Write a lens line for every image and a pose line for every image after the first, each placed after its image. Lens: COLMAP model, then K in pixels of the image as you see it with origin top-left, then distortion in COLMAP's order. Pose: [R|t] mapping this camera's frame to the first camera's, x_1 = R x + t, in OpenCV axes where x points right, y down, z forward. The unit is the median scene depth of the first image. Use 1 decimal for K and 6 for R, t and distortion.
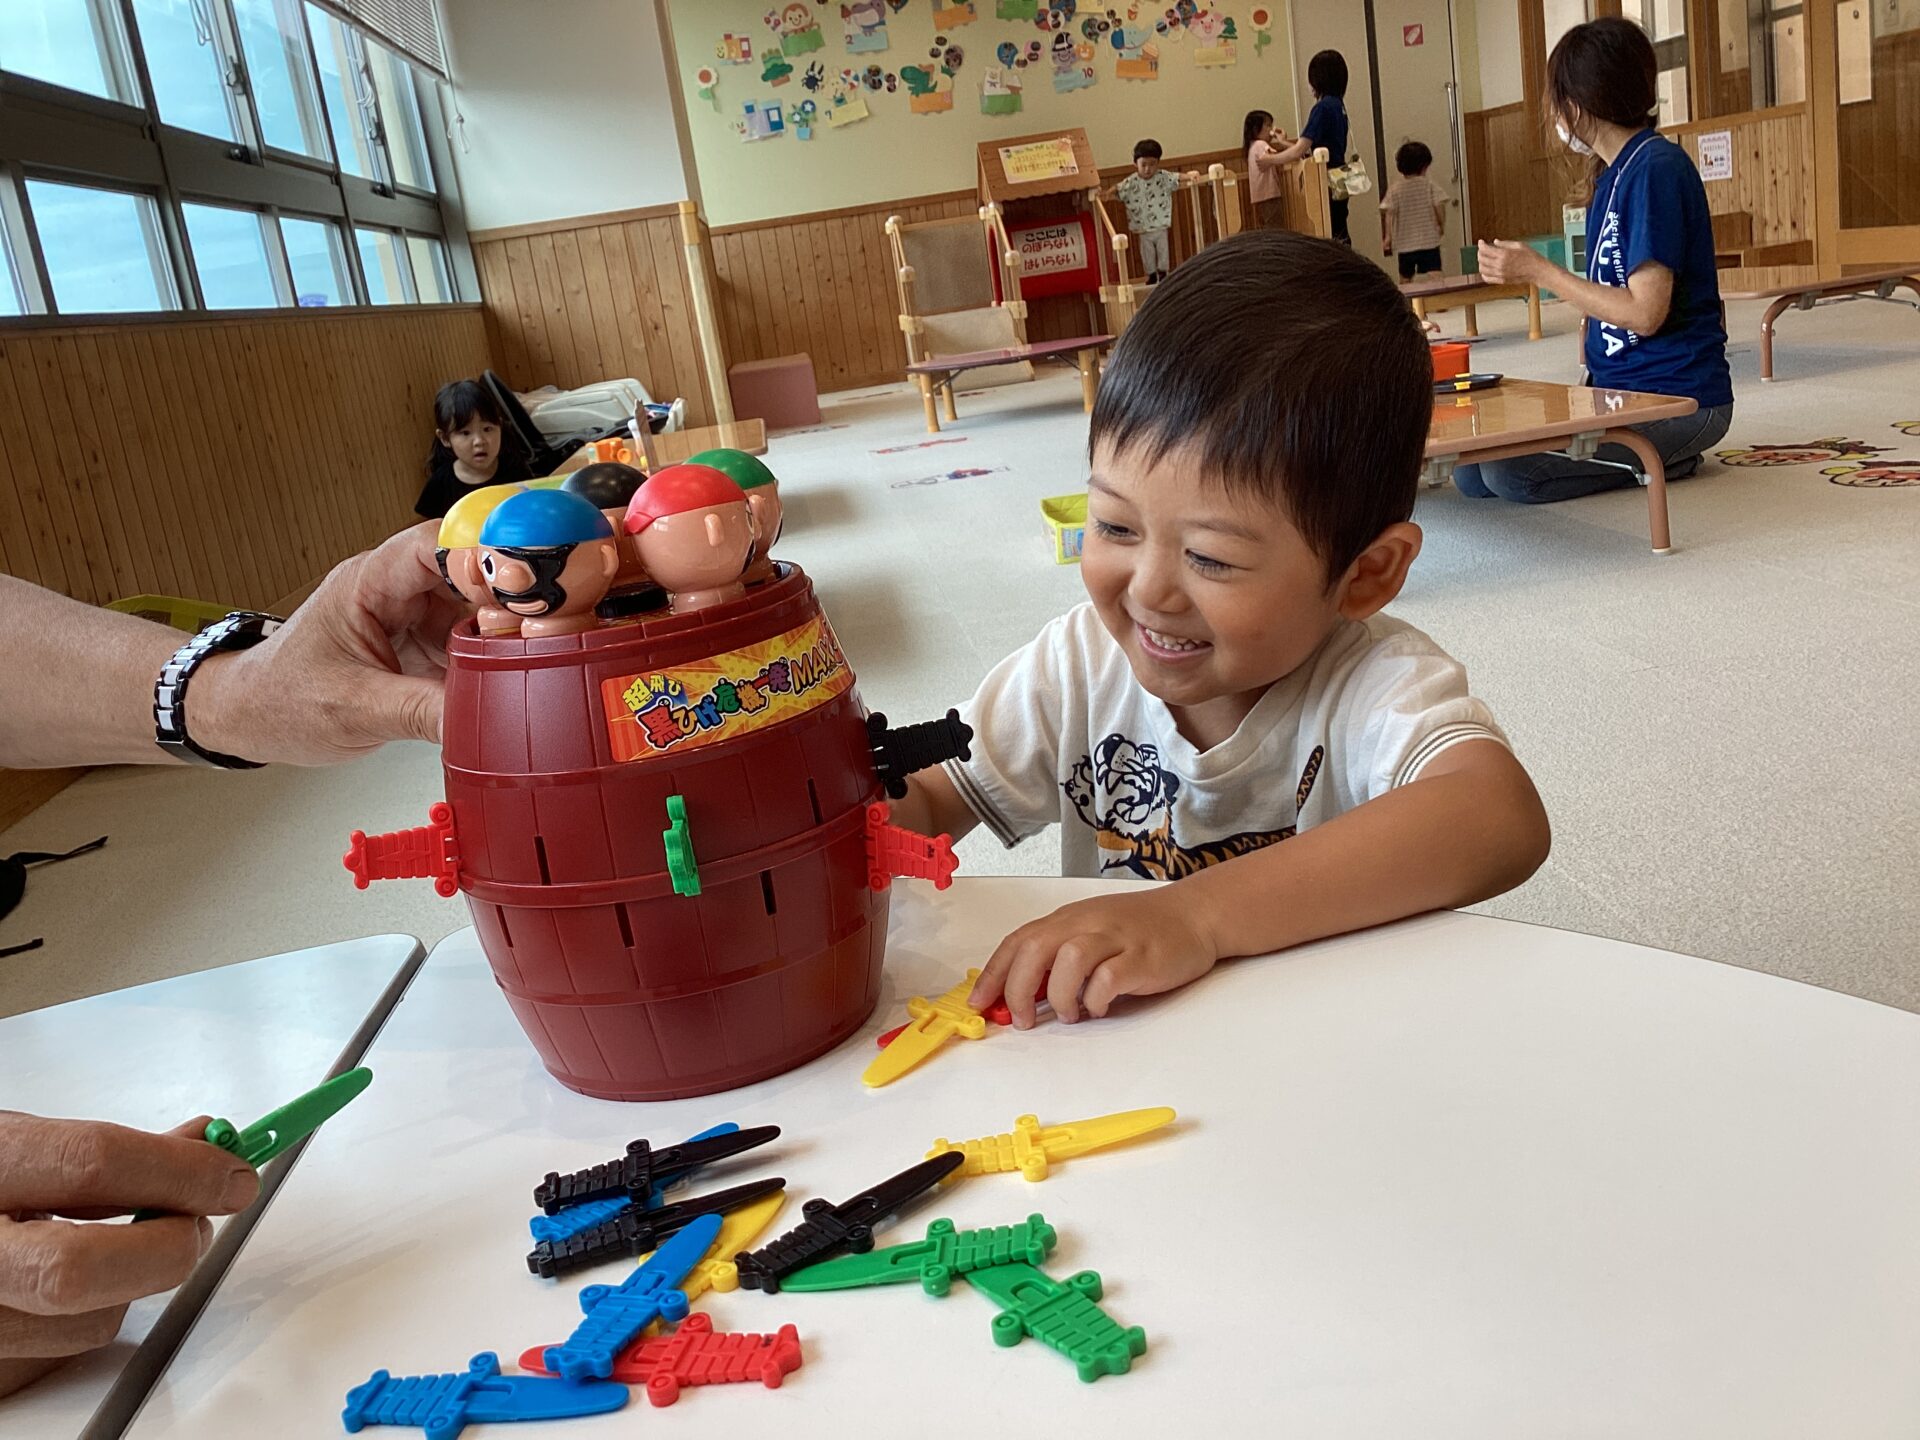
lens RADIAL K [[1699.6, 0, 963.4], [0, 1699.6, 735.1], [0, 0, 1]] dist [0.017148, -0.032426]
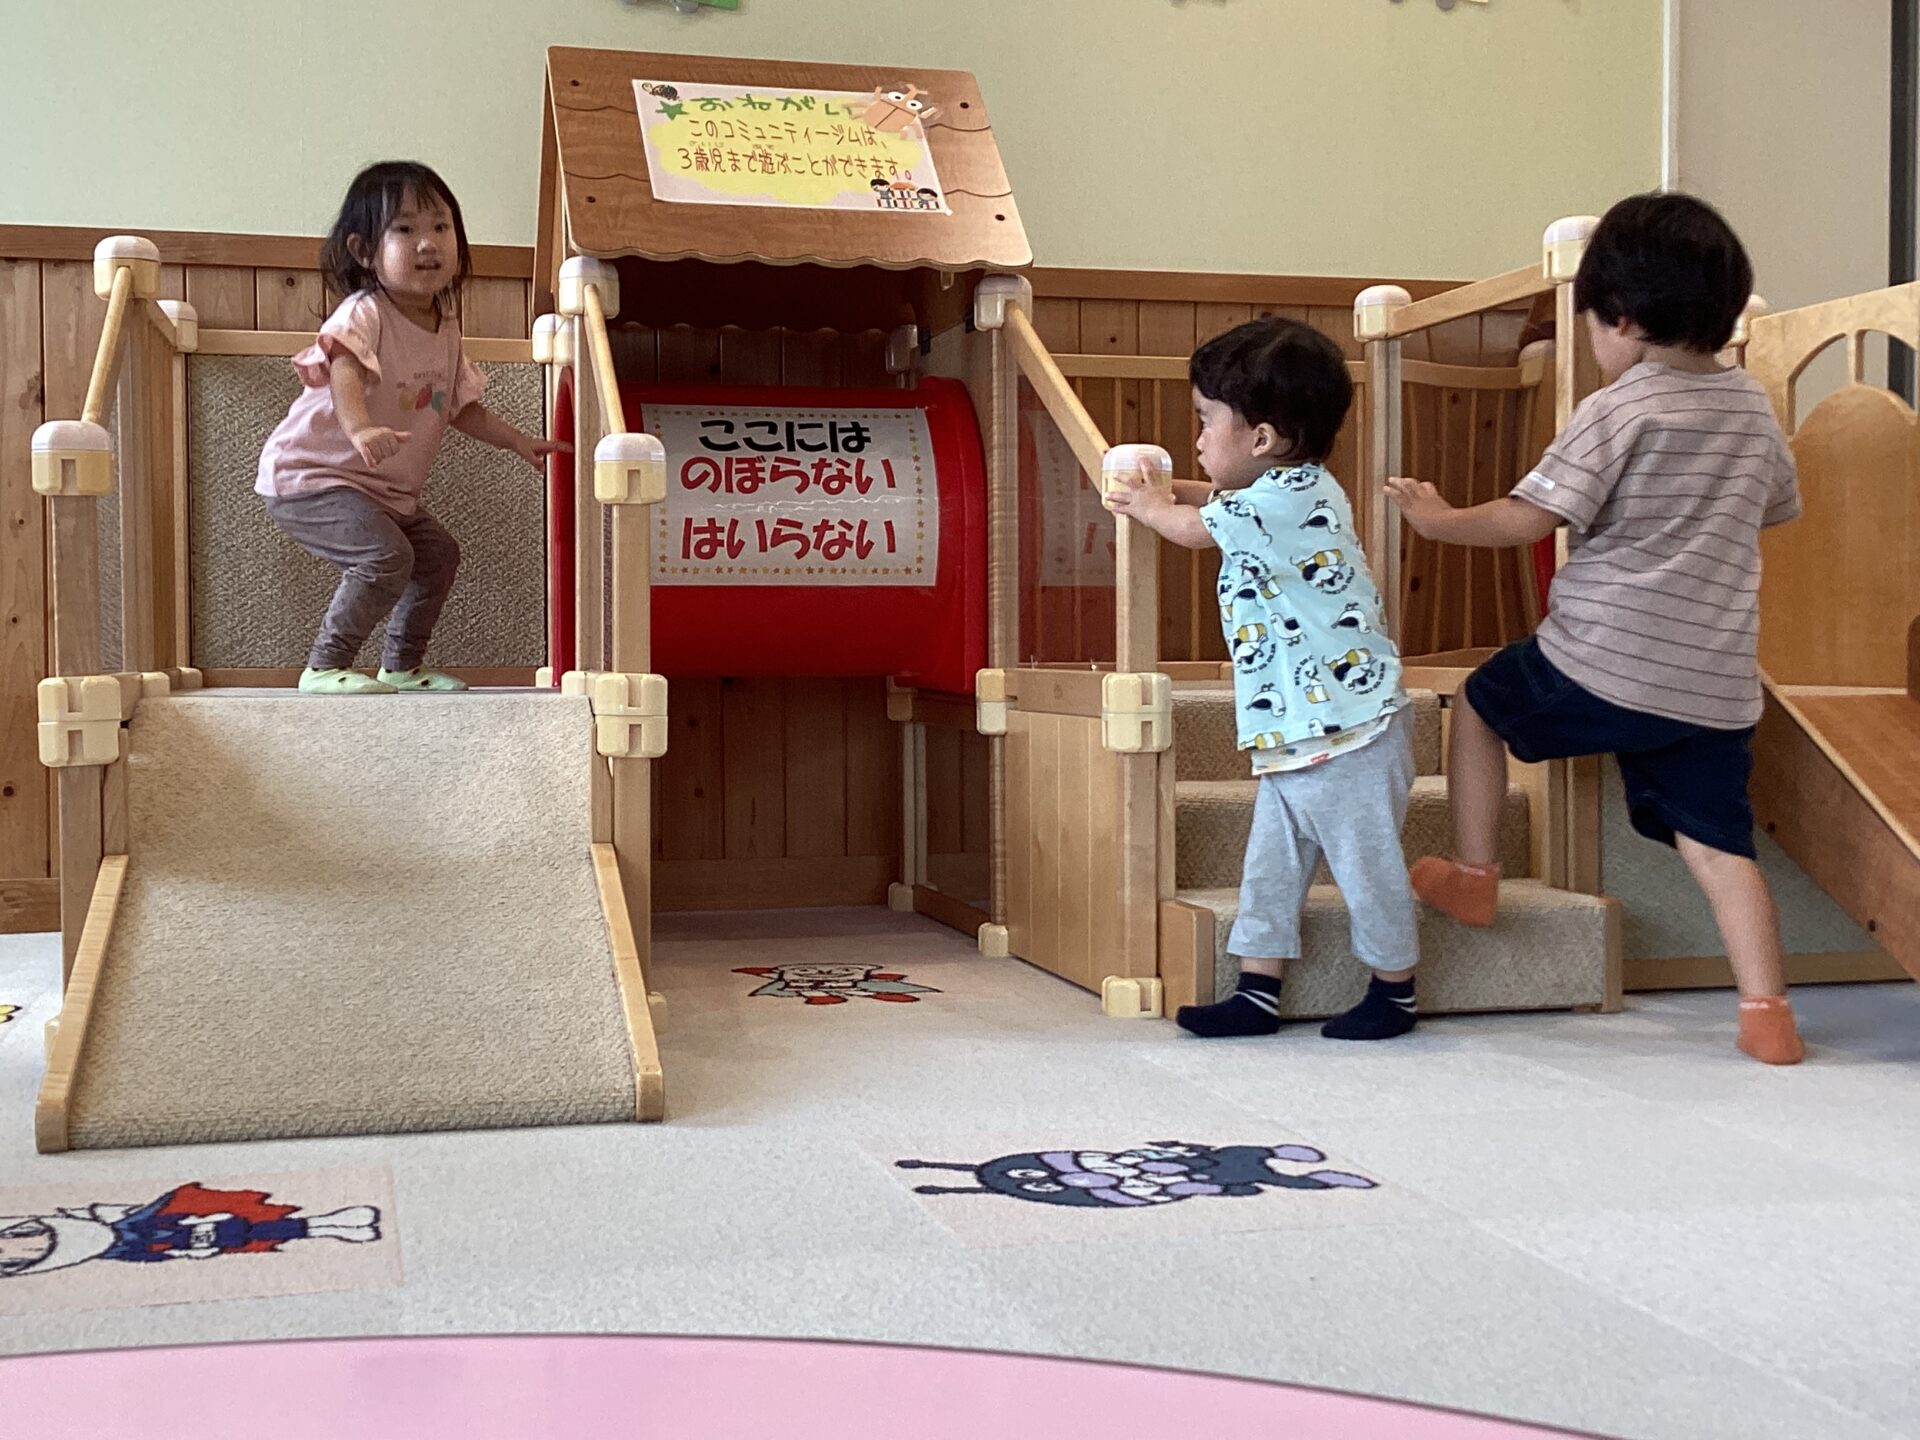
lens RADIAL K [[2550.2, 0, 963.3], [0, 2550.2, 718.5], [0, 0, 1]] dist [0.091182, 0.000000]
pose [[0.978865, 0.138674, 0.150311, 0.024351], [-0.098083, 0.963275, -0.249962, -0.166178], [-0.179455, 0.229936, 0.956517, 0.656437]]
